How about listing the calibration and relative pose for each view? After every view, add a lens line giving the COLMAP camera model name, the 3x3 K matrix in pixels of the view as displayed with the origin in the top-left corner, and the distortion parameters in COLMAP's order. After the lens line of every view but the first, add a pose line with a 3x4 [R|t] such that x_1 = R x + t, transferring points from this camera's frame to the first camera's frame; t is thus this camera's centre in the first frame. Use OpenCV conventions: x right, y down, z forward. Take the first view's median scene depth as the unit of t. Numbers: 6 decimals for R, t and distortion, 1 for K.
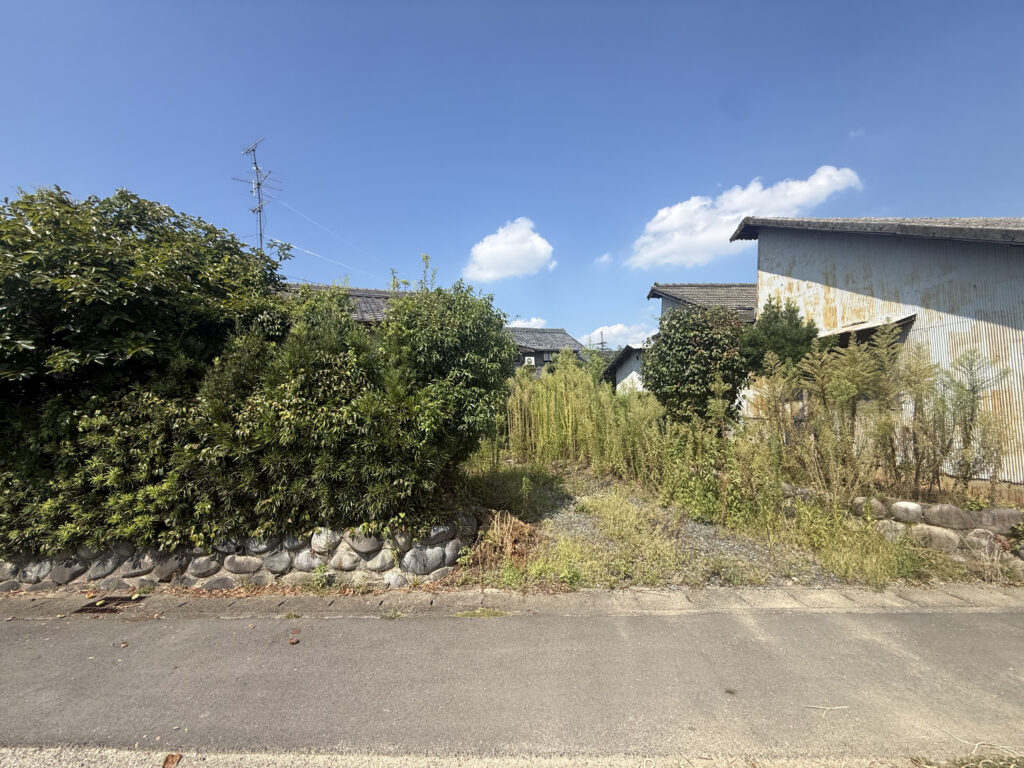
lens RADIAL K [[408.9, 0, 508.2], [0, 408.9, 384.1], [0, 0, 1]] dist [0.001188, -0.000161]
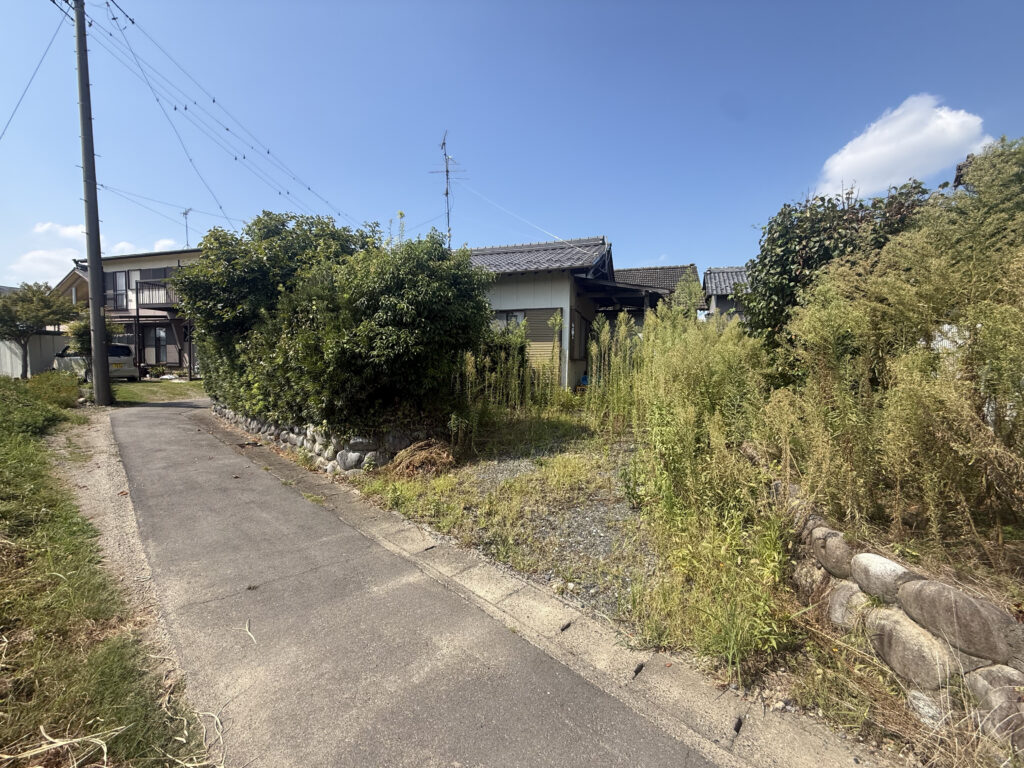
lens RADIAL K [[408.9, 0, 508.2], [0, 408.9, 384.1], [0, 0, 1]] dist [0.001188, -0.000161]
pose [[0.738392, 0.079064, -0.669721, 1.029819], [-0.005858, 0.993818, 0.110866, 0.043314], [0.674347, -0.077939, 0.734290, 0.408073]]
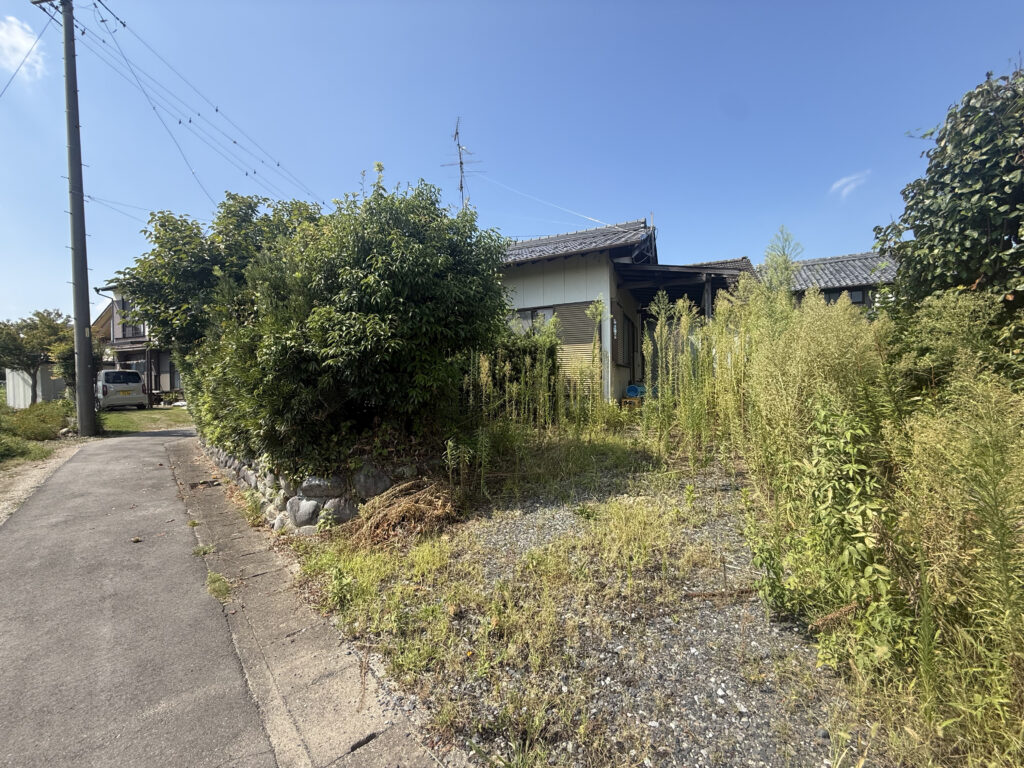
lens RADIAL K [[408.9, 0, 508.2], [0, 408.9, 384.1], [0, 0, 1]] dist [0.001188, -0.000161]
pose [[0.686336, 0.024106, -0.726885, 0.748325], [0.031747, 0.997505, 0.063057, 0.113789], [0.726591, -0.066355, 0.683858, 0.740398]]
